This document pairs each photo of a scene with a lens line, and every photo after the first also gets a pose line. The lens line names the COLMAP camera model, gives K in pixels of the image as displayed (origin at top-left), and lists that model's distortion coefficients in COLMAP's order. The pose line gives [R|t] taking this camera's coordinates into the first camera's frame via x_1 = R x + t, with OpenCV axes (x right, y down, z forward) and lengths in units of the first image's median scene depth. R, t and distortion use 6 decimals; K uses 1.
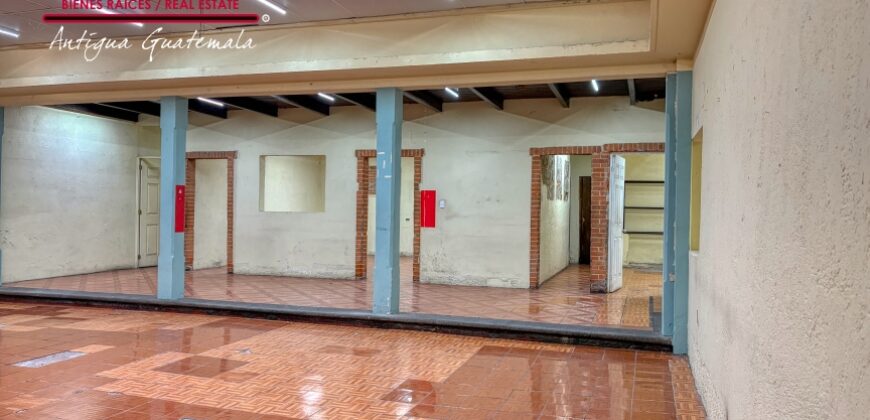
lens RADIAL K [[653.6, 0, 435.4], [0, 653.6, 219.6], [0, 0, 1]] dist [0.058605, -0.000866]
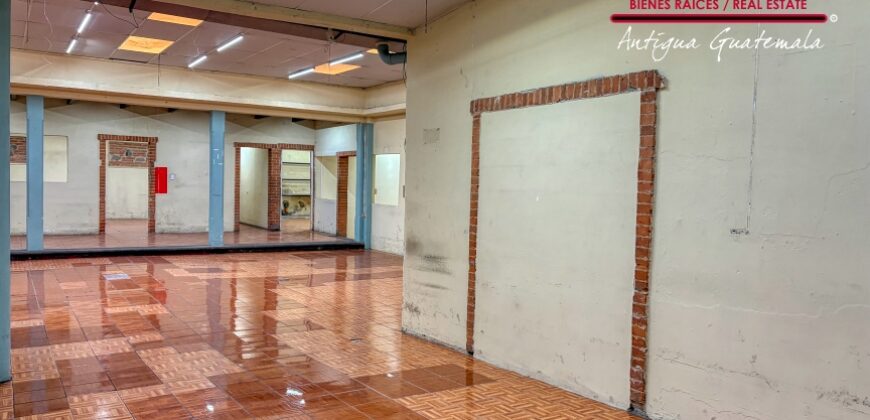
lens RADIAL K [[653.6, 0, 435.4], [0, 653.6, 219.6], [0, 0, 1]] dist [0.058605, -0.000866]
pose [[0.629806, -0.042958, 0.775564, -0.813679], [-0.003013, 0.998327, 0.057744, -0.017234], [-0.776747, -0.038704, 0.628623, -0.390031]]
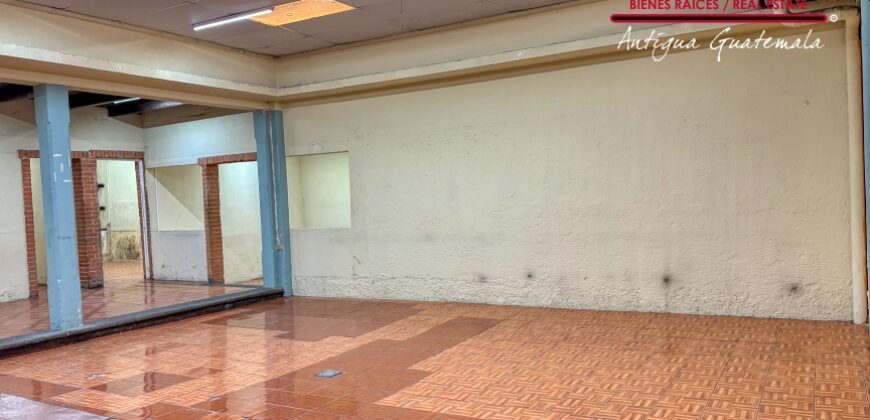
lens RADIAL K [[657.0, 0, 435.0], [0, 657.0, 210.0], [0, 0, 1]] dist [-0.006088, -0.001269]
pose [[0.198086, -0.048113, 0.979003, -0.691518], [0.067404, 0.997099, 0.035364, -0.016748], [-0.977864, 0.058984, 0.200754, 0.235429]]
